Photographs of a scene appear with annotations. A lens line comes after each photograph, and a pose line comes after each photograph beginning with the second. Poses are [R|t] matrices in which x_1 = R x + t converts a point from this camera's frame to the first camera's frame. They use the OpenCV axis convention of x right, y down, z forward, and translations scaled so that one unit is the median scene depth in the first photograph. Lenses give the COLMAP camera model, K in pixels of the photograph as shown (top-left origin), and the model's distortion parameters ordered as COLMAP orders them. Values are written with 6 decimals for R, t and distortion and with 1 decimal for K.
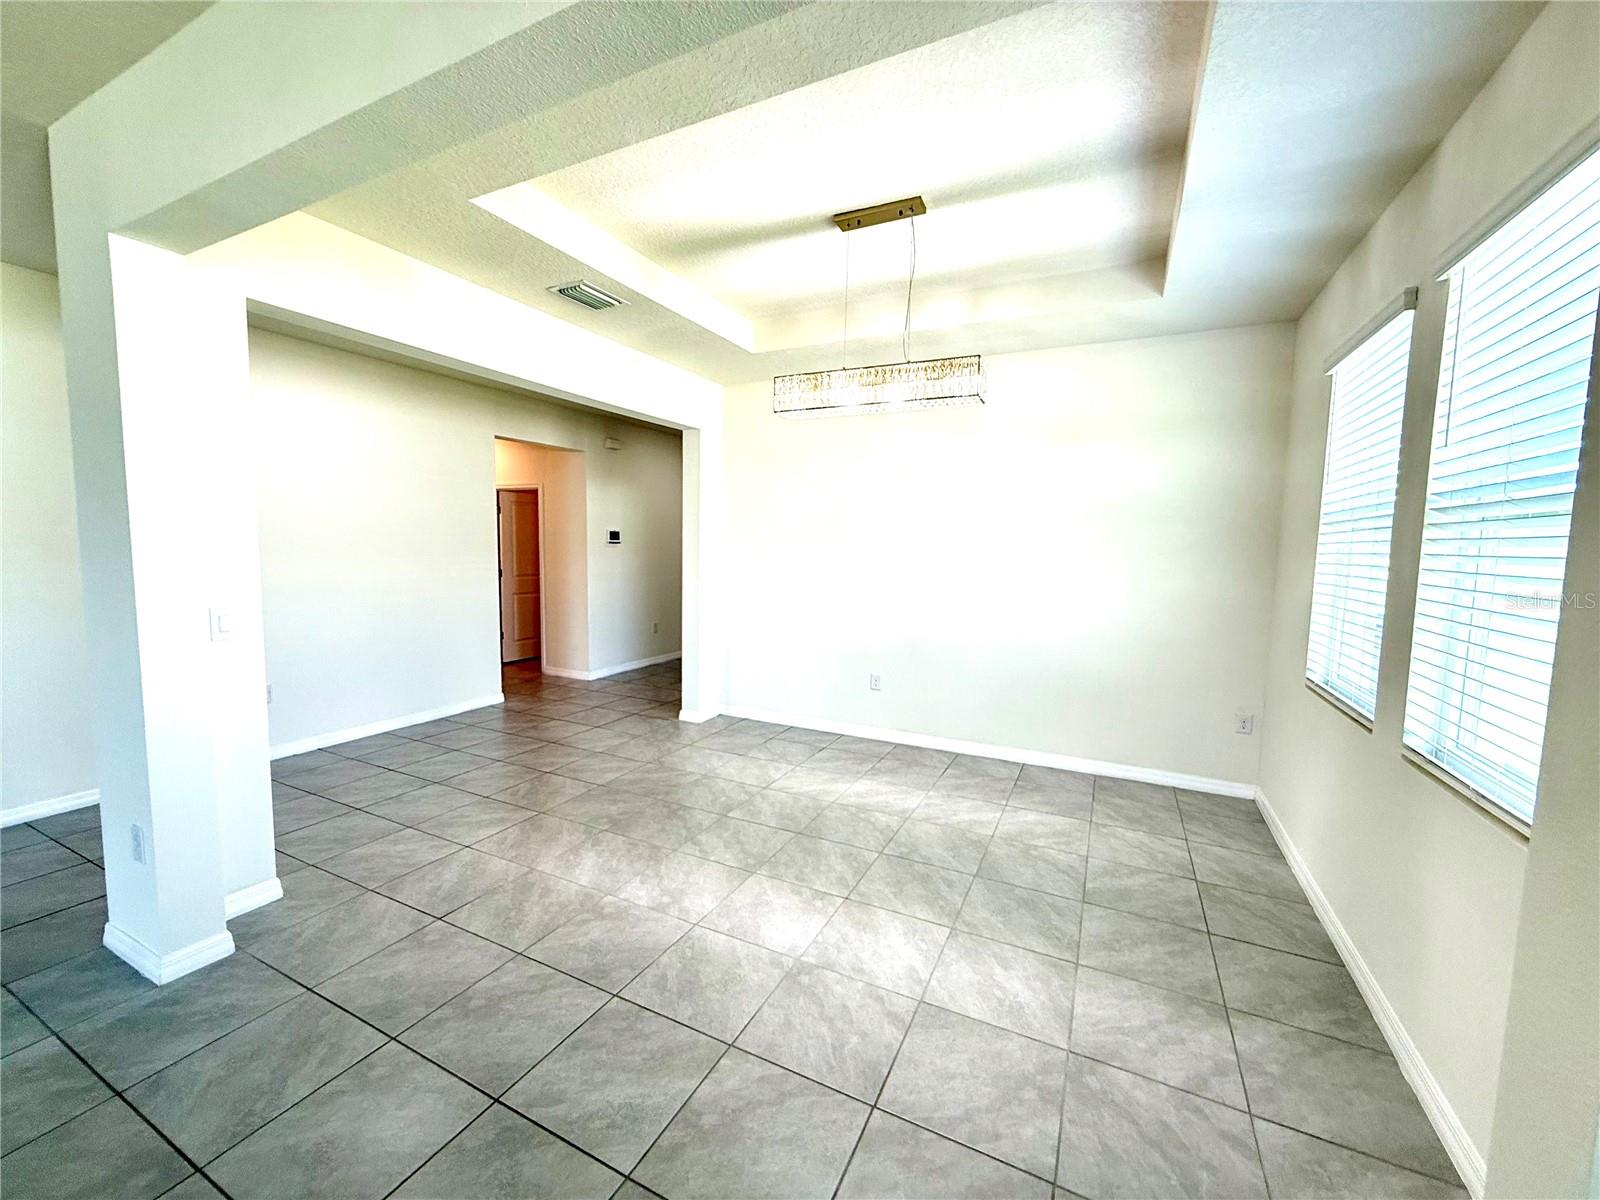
lens RADIAL K [[639.1, 0, 802.2], [0, 639.1, 594.2], [0, 0, 1]] dist [-0.001003, 0.000021]
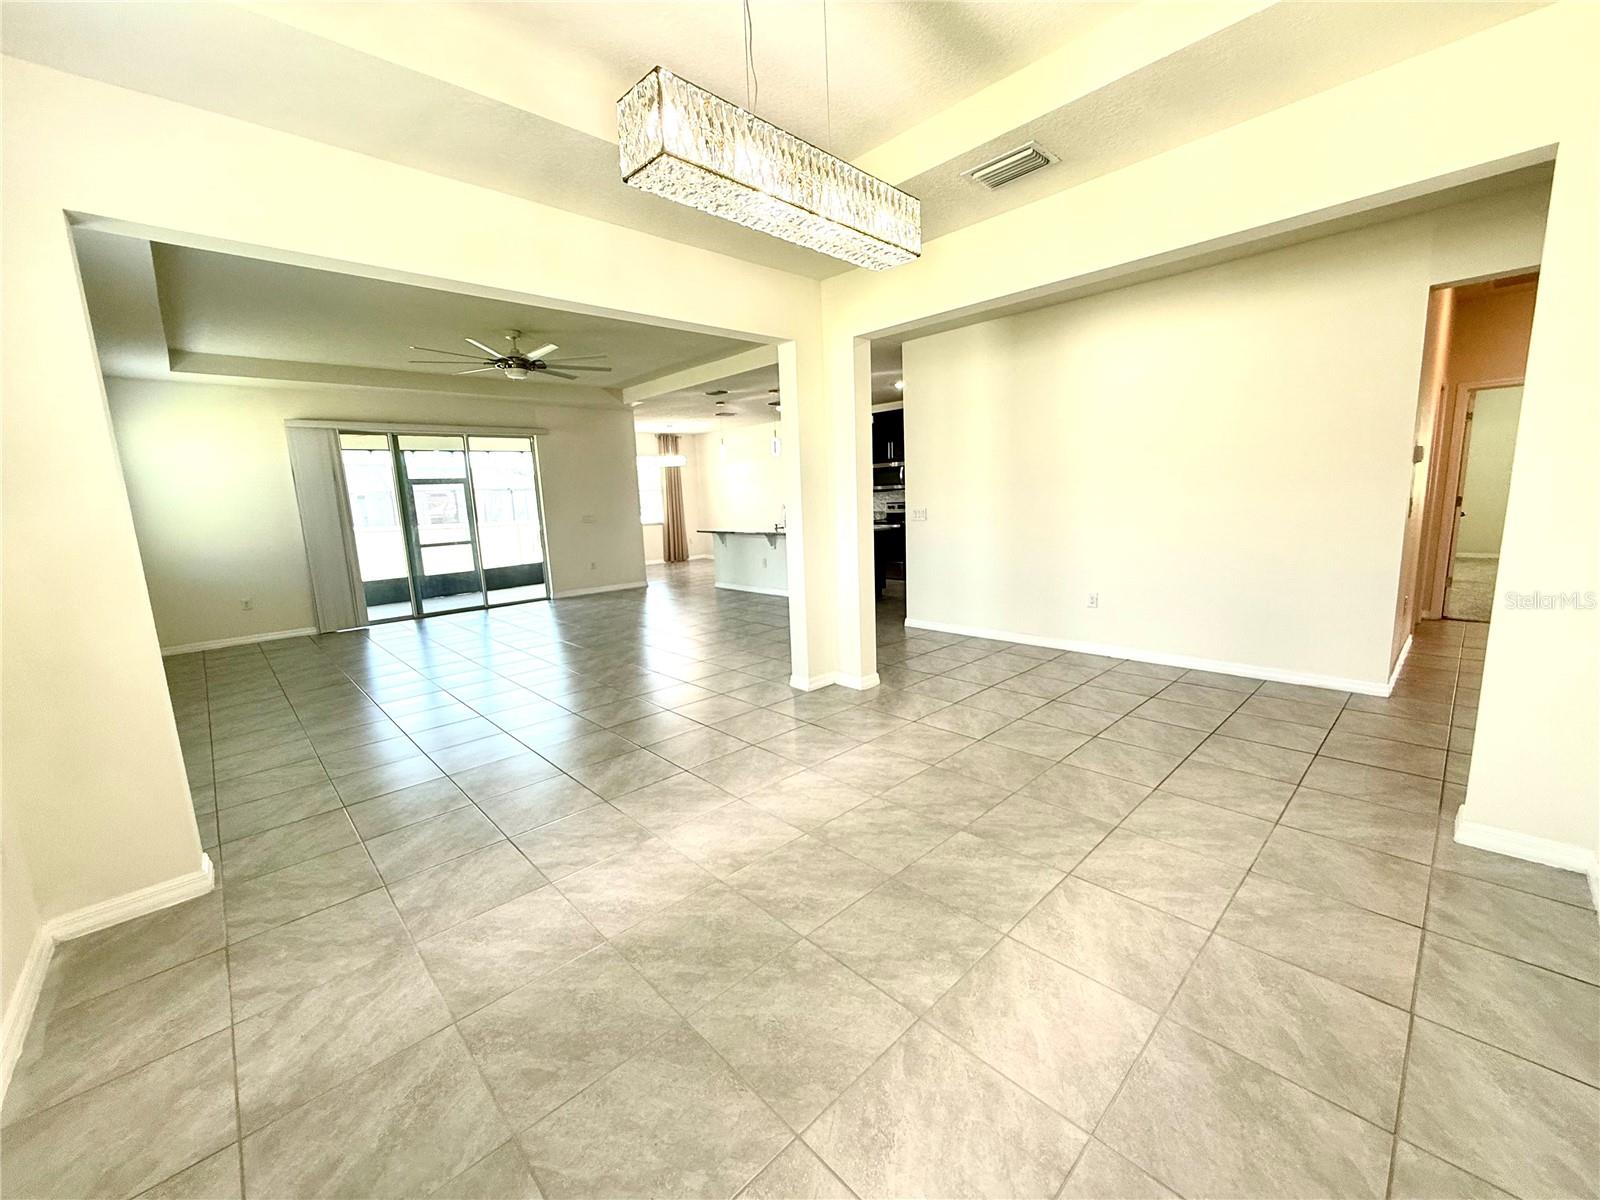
lens RADIAL K [[639.1, 0, 797.2], [0, 639.1, 603.2], [0, 0, 1]] dist [-0.001003, 0.000021]
pose [[-0.352077, 0.154514, -0.923129, 0.659464], [-0.040217, 0.982871, 0.179852, -0.048757], [0.935106, 0.100447, -0.339833, 1.149105]]
